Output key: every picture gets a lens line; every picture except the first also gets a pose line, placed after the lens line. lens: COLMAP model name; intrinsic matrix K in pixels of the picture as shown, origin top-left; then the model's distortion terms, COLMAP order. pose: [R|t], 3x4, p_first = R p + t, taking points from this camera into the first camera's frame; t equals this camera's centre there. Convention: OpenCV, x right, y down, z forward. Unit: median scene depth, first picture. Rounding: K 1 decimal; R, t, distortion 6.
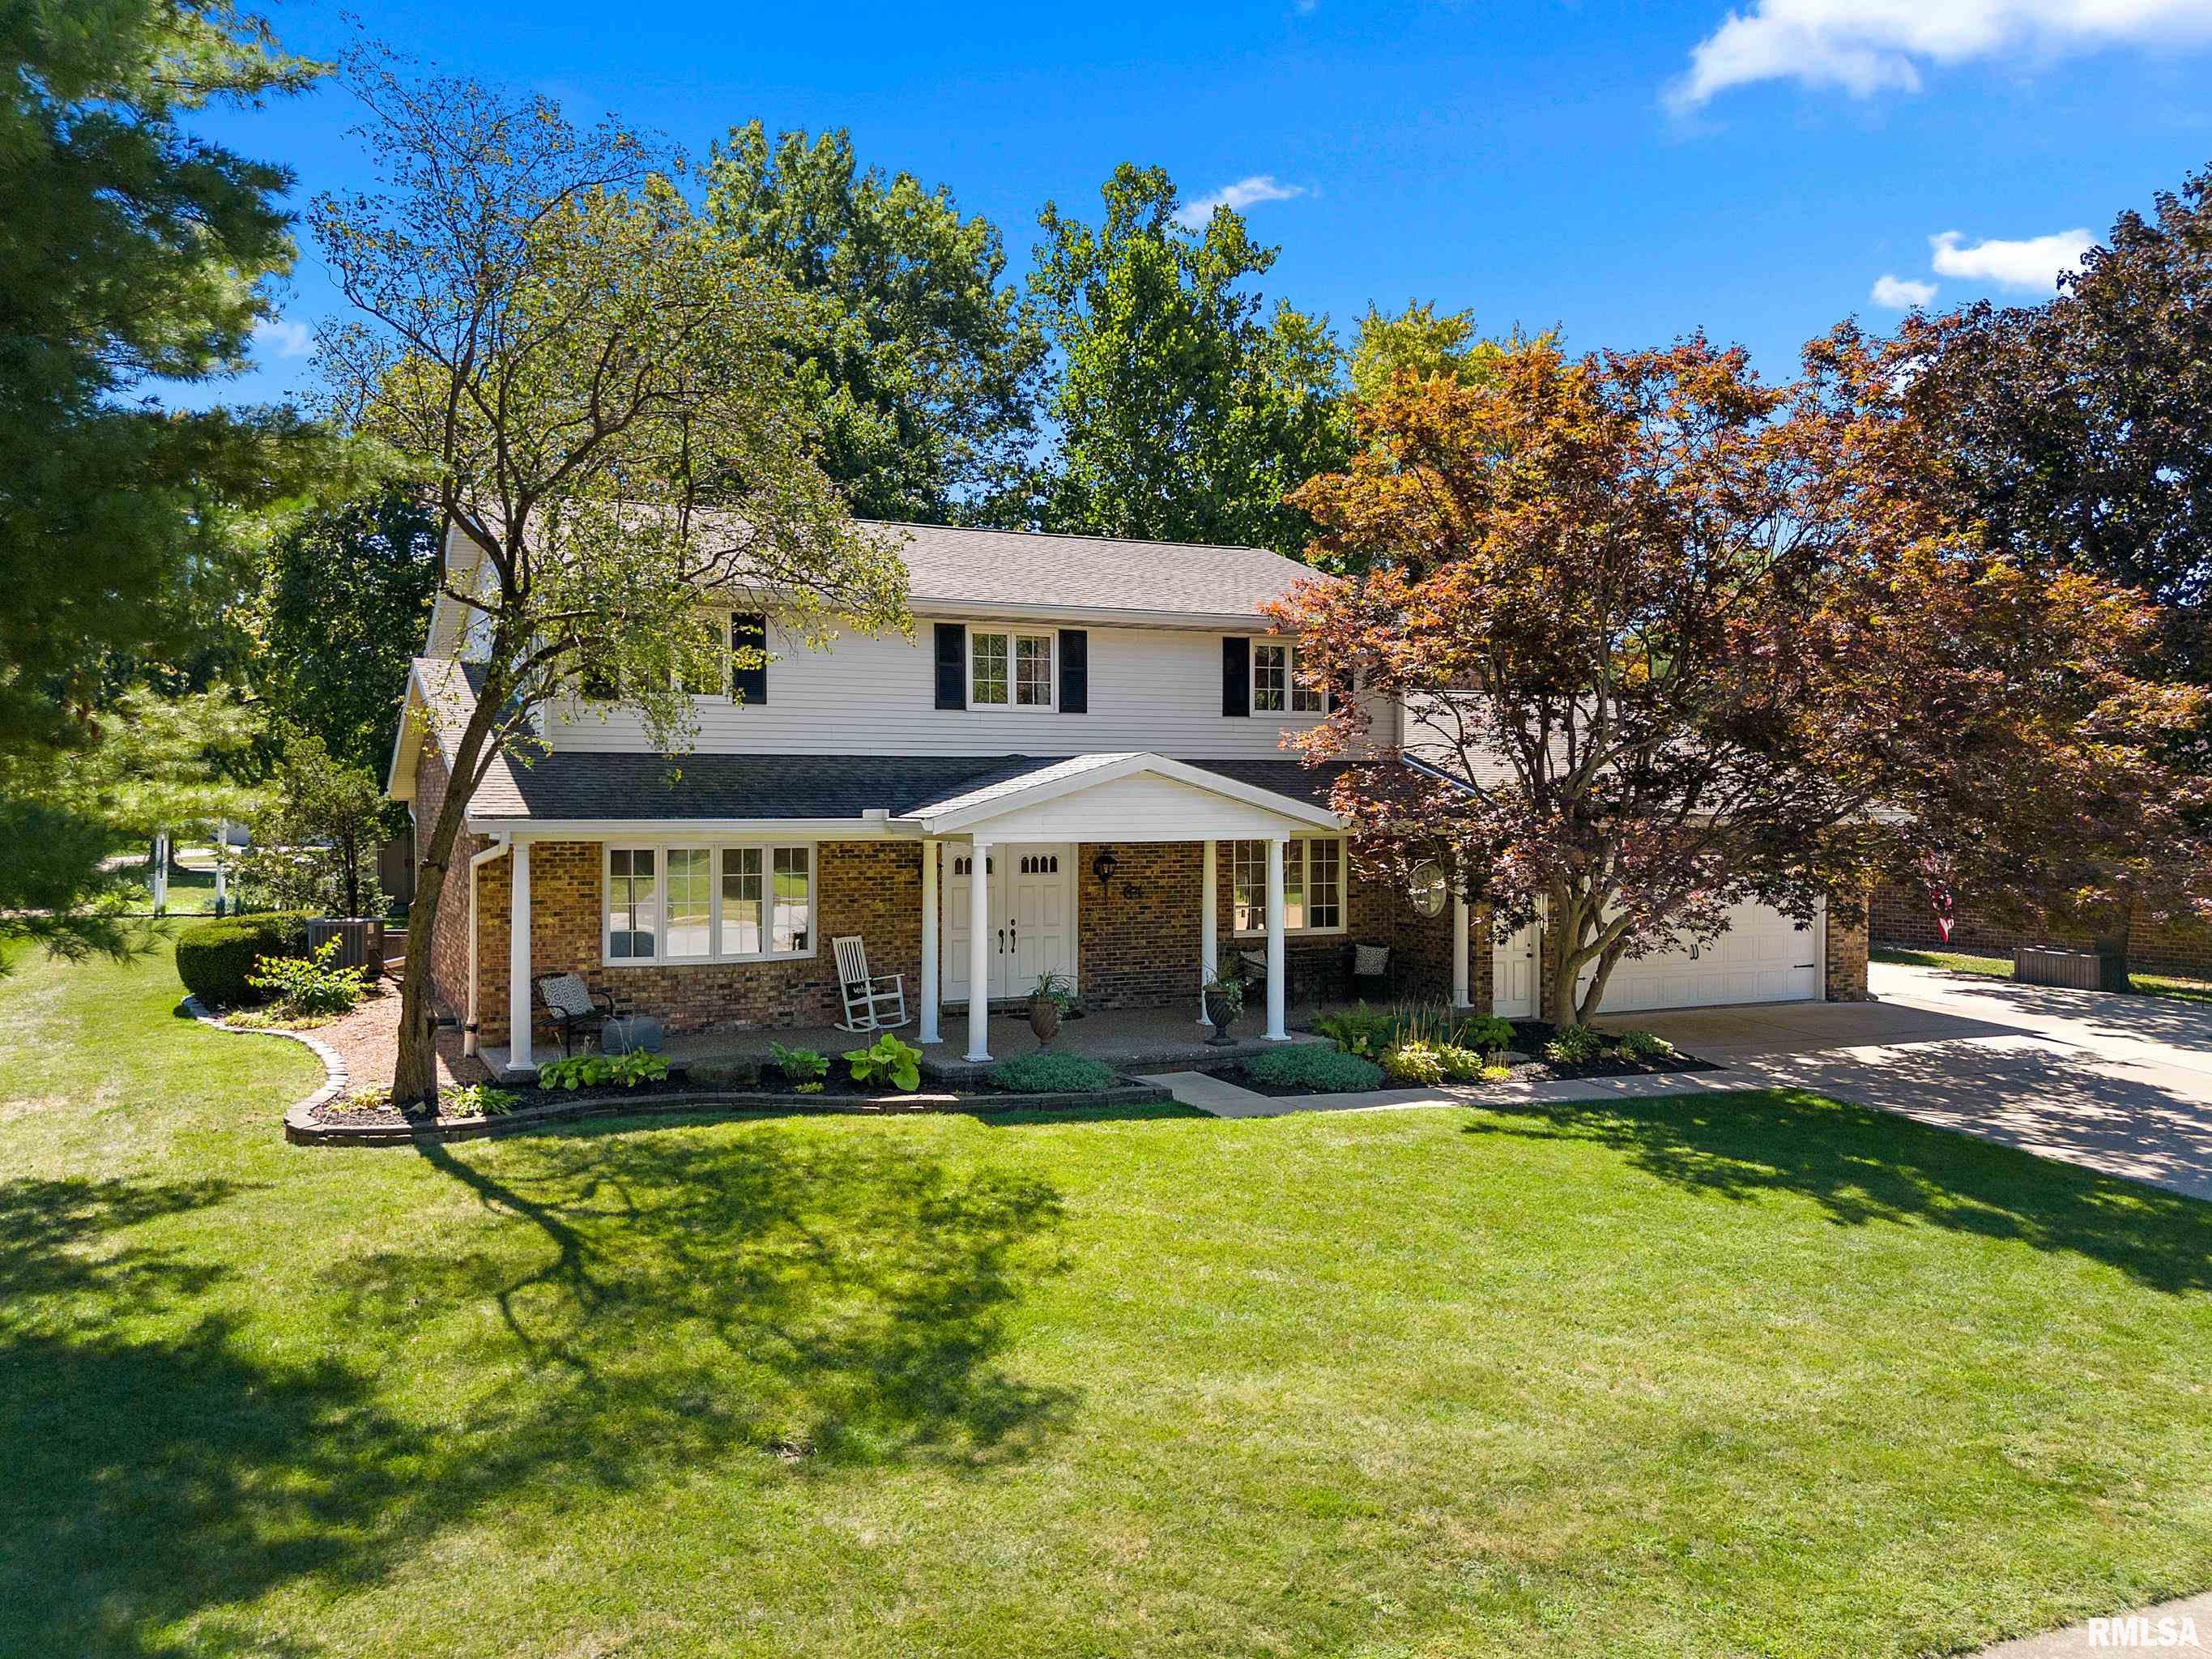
lens RADIAL K [[1695.9, 0, 1115.3], [0, 1695.9, 830.6], [0, 0, 1]] dist [-0.010817, -0.001879]
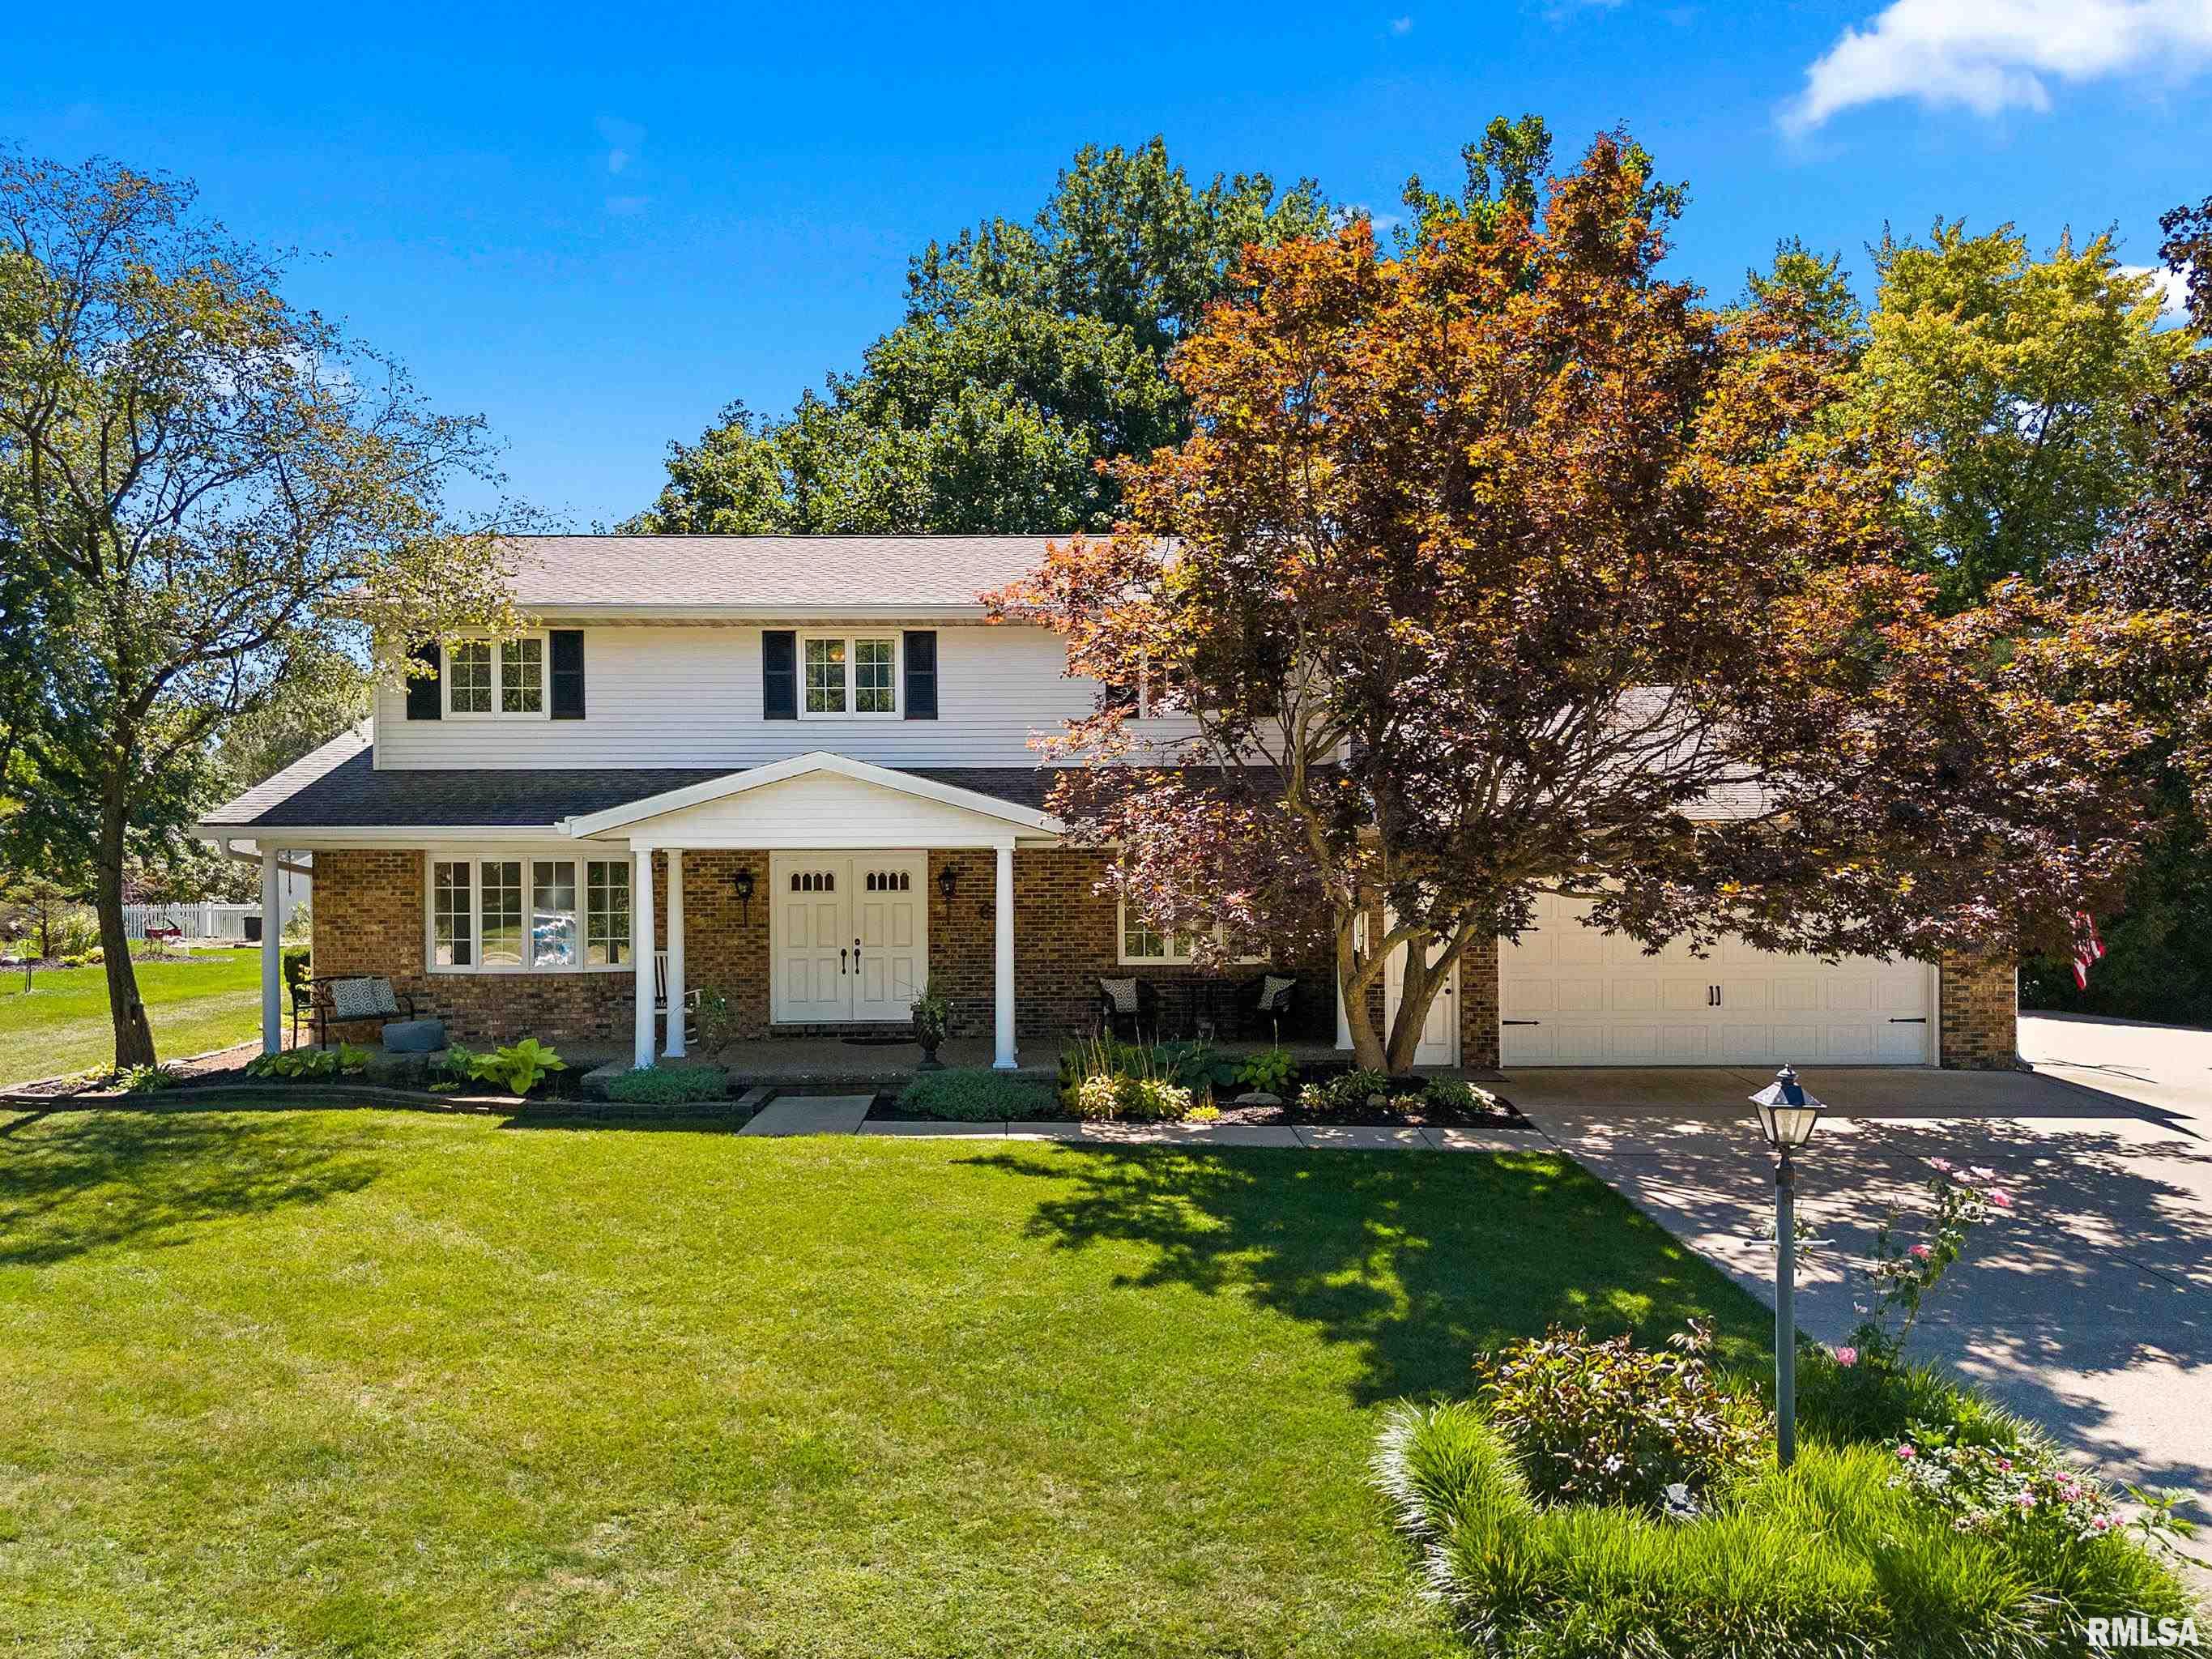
lens RADIAL K [[1695.9, 0, 1198.4], [0, 1695.9, 855.1], [0, 0, 1]] dist [-0.010817, -0.001879]
pose [[0.912737, 0.005847, -0.408507, 0.525743], [-0.003883, 0.999977, 0.005635, -0.000514], [0.408530, -0.003557, 0.912738, 0.219766]]
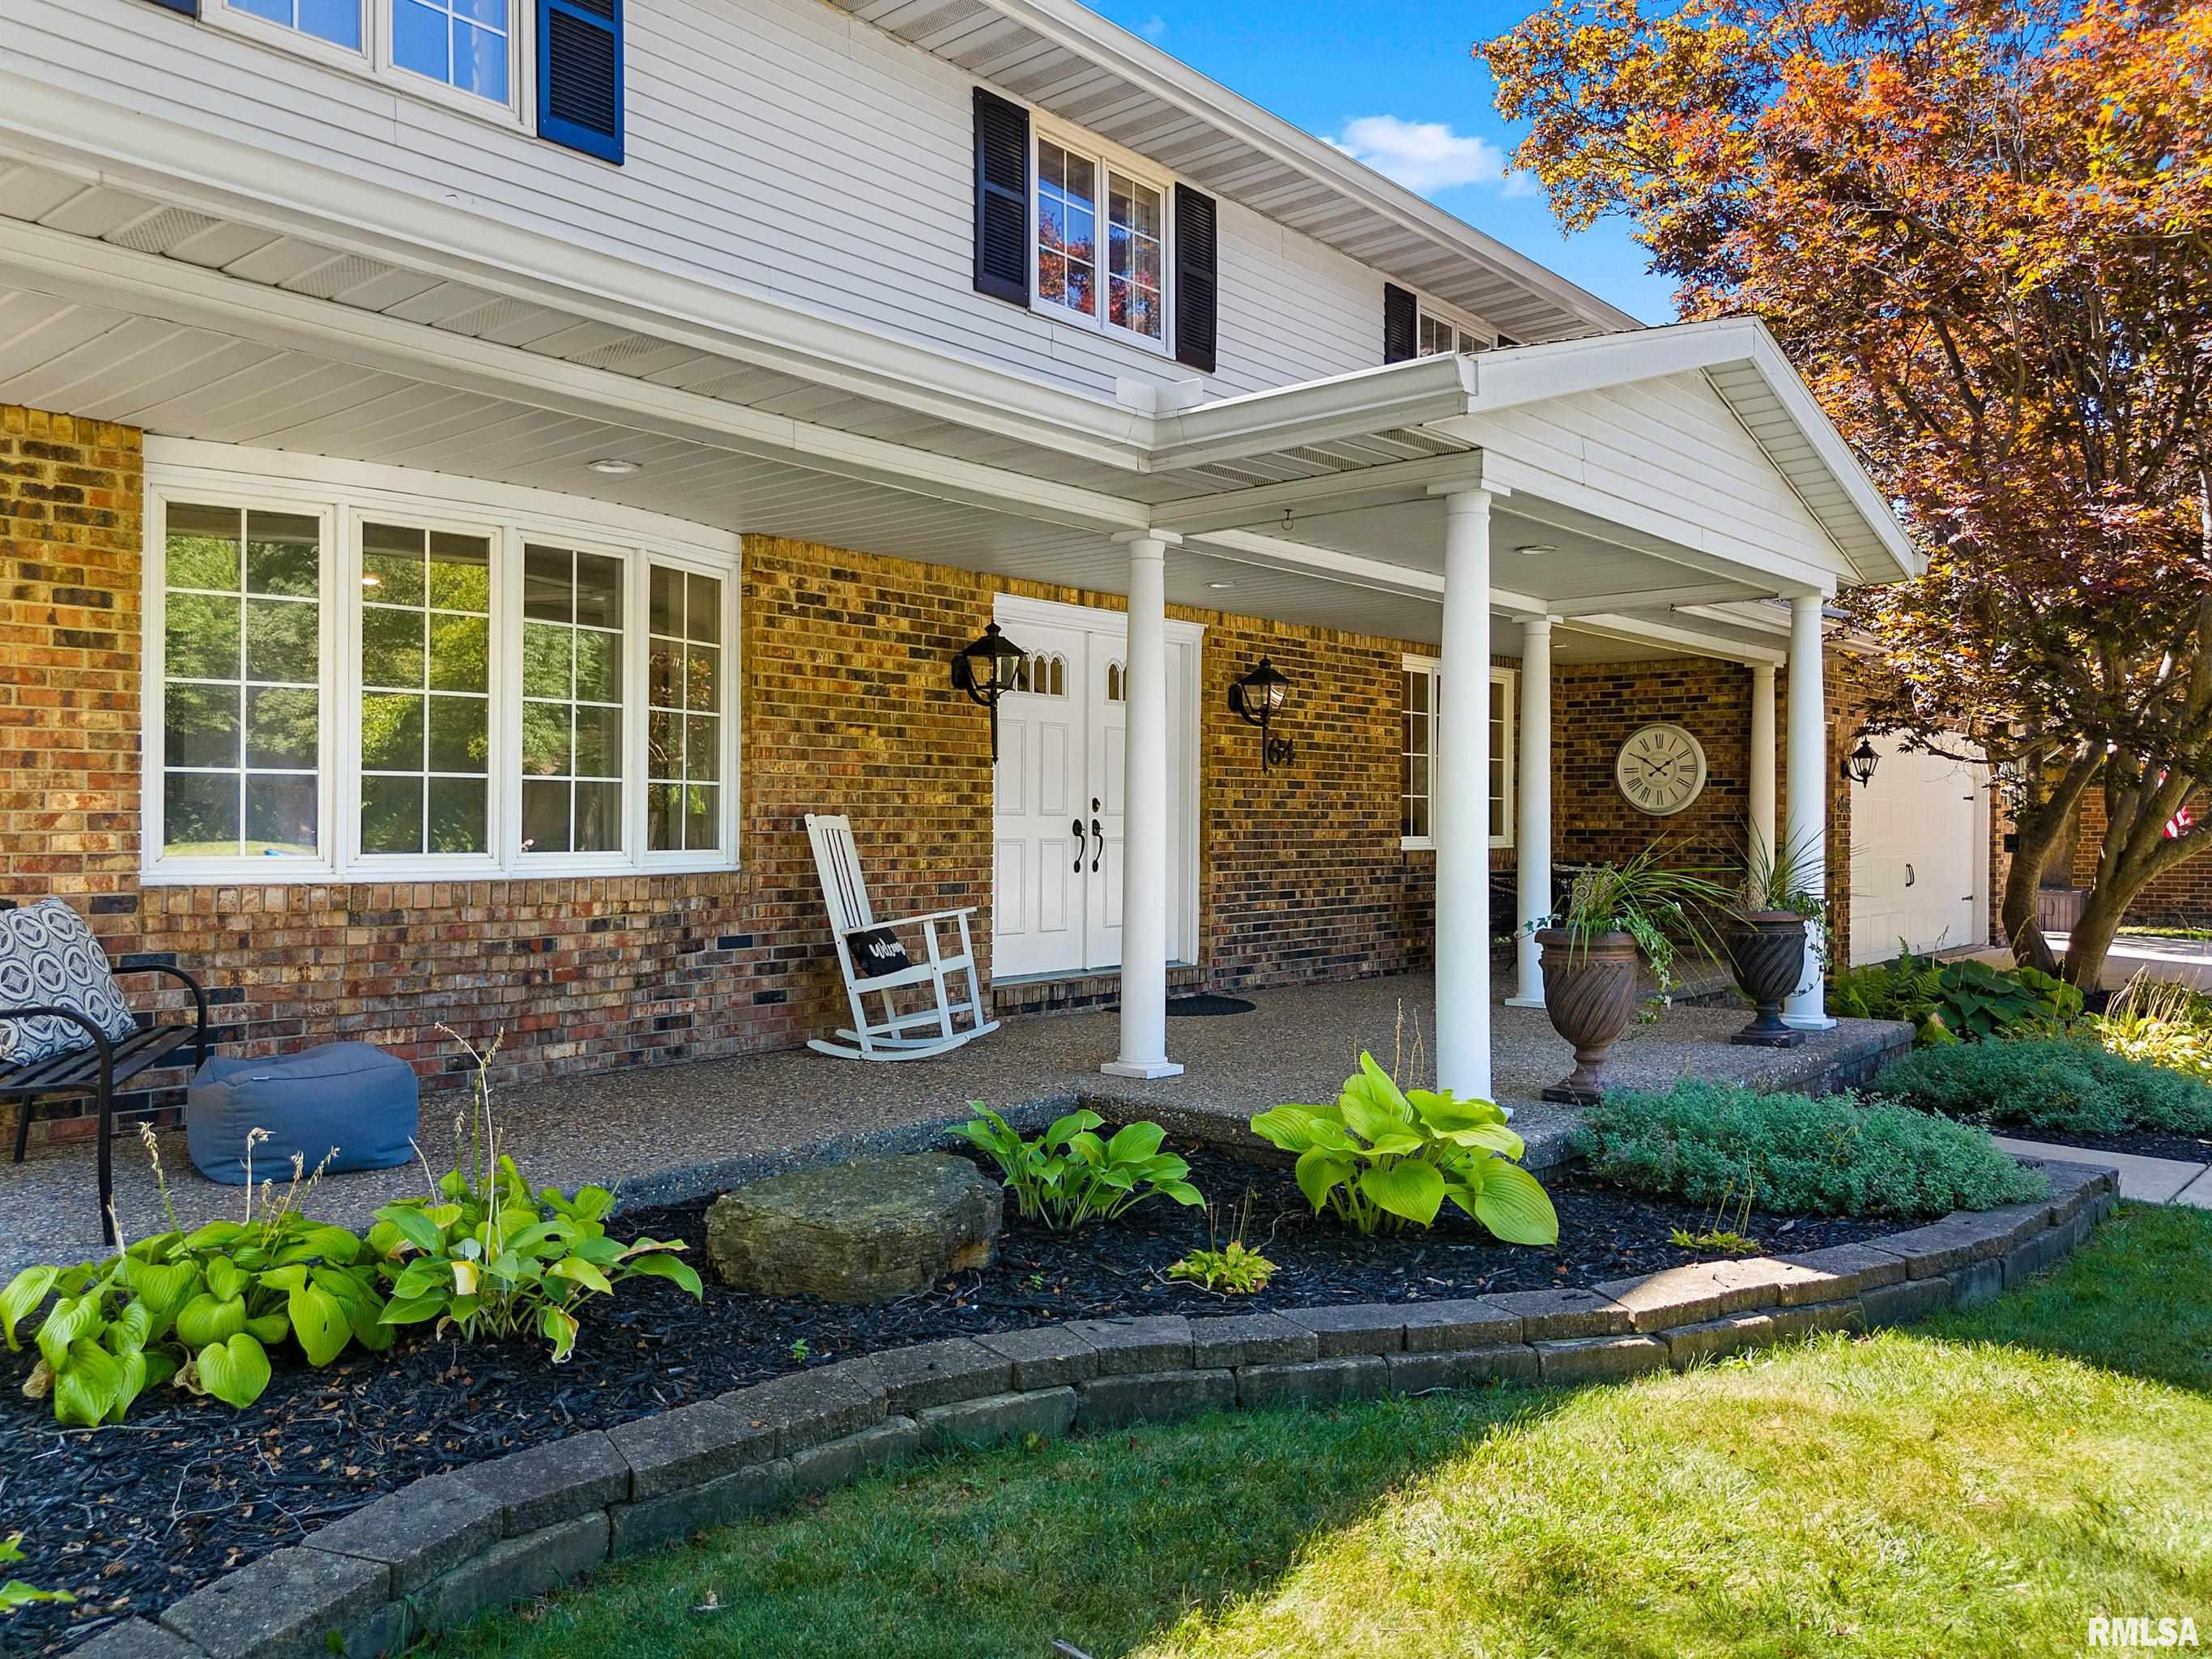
lens RADIAL K [[1645.9, 0, 1085.1], [0, 1645.9, 832.1], [0, 0, 1]] dist [0.035910, -0.013253]
pose [[0.925909, -0.000402, 0.377746, -0.240796], [0.005885, 0.999893, -0.013360, 0.070499], [-0.377700, 0.014593, 0.925813, 0.618476]]
